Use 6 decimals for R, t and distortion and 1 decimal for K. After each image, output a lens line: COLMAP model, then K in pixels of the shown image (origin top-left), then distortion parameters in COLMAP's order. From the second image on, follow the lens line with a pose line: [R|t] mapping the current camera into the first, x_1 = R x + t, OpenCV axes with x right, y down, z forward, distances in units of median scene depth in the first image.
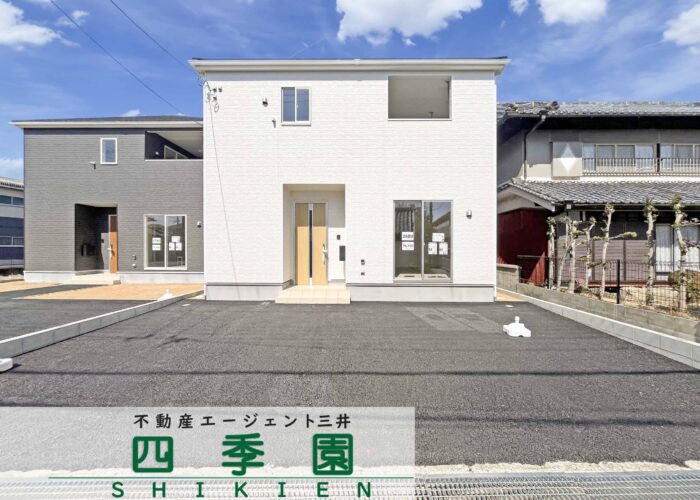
lens RADIAL K [[295.0, 0, 359.5], [0, 295.0, 250.6], [0, 0, 1]] dist [-0.002266, -0.000342]
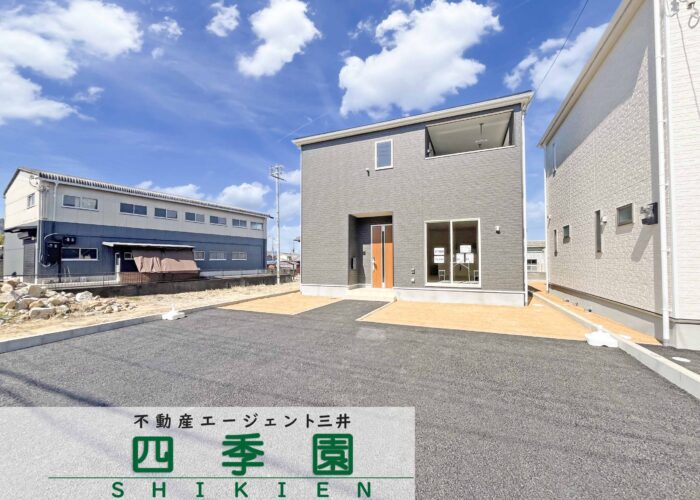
lens RADIAL K [[282.6, 0, 348.1], [0, 282.6, 253.2], [0, 0, 1]] dist [-0.000251, -0.000354]
pose [[0.923221, -0.017261, -0.383882, -0.886539], [0.005694, 0.999495, -0.031248, -0.007386], [0.384228, 0.026663, 0.922853, 0.222726]]
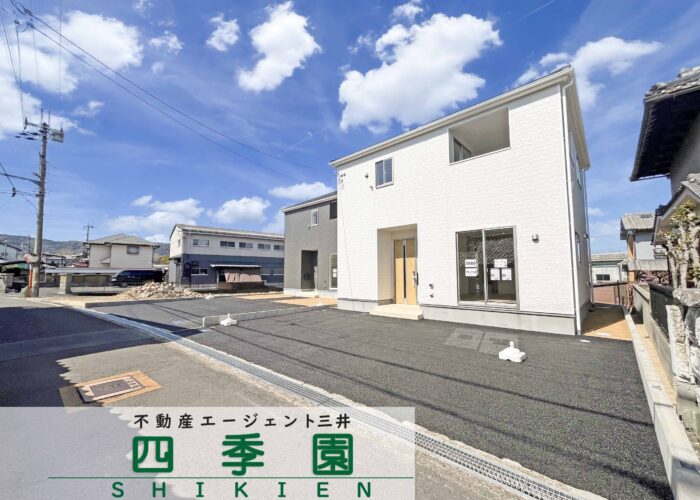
lens RADIAL K [[282.6, 0, 348.1], [0, 282.6, 253.2], [0, 0, 1]] dist [-0.000251, -0.000354]
pose [[0.740802, -0.058805, -0.669144, 0.512789], [0.002233, 0.996371, -0.085089, 0.001786], [0.671719, 0.061539, 0.738245, -0.075663]]
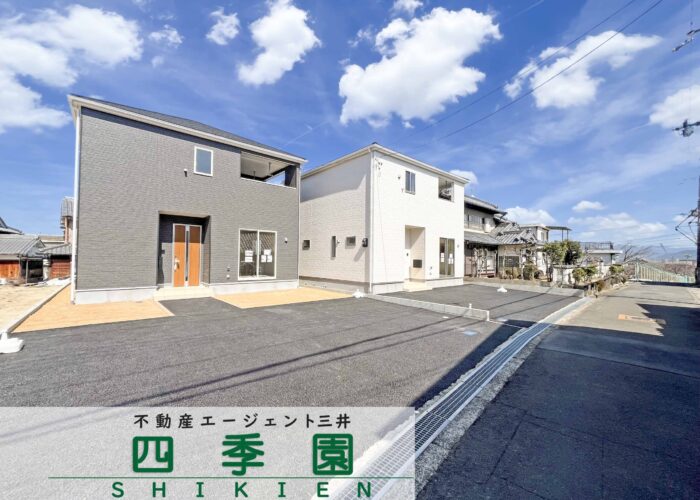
lens RADIAL K [[282.6, 0, 348.1], [0, 282.6, 253.2], [0, 0, 1]] dist [-0.000251, -0.000354]
pose [[0.749400, 0.016105, 0.661922, -1.583135], [-0.003671, 0.999790, -0.020169, -0.020156], [-0.662108, 0.012684, 0.749301, -0.037799]]
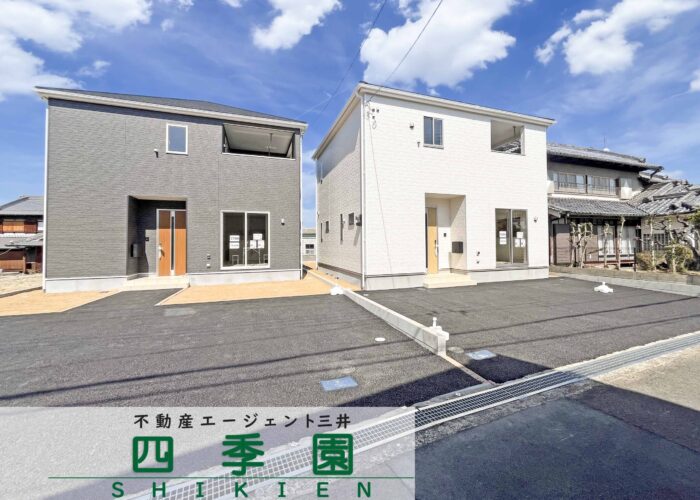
lens RADIAL K [[299.9, 0, 371.1], [0, 299.9, 236.5], [0, 0, 1]] dist [-0.001524, -0.000306]
pose [[0.928662, -0.004670, 0.370897, -0.914632], [0.016143, 0.999482, -0.027835, -0.008999], [-0.370575, 0.031837, 0.928257, -0.084199]]
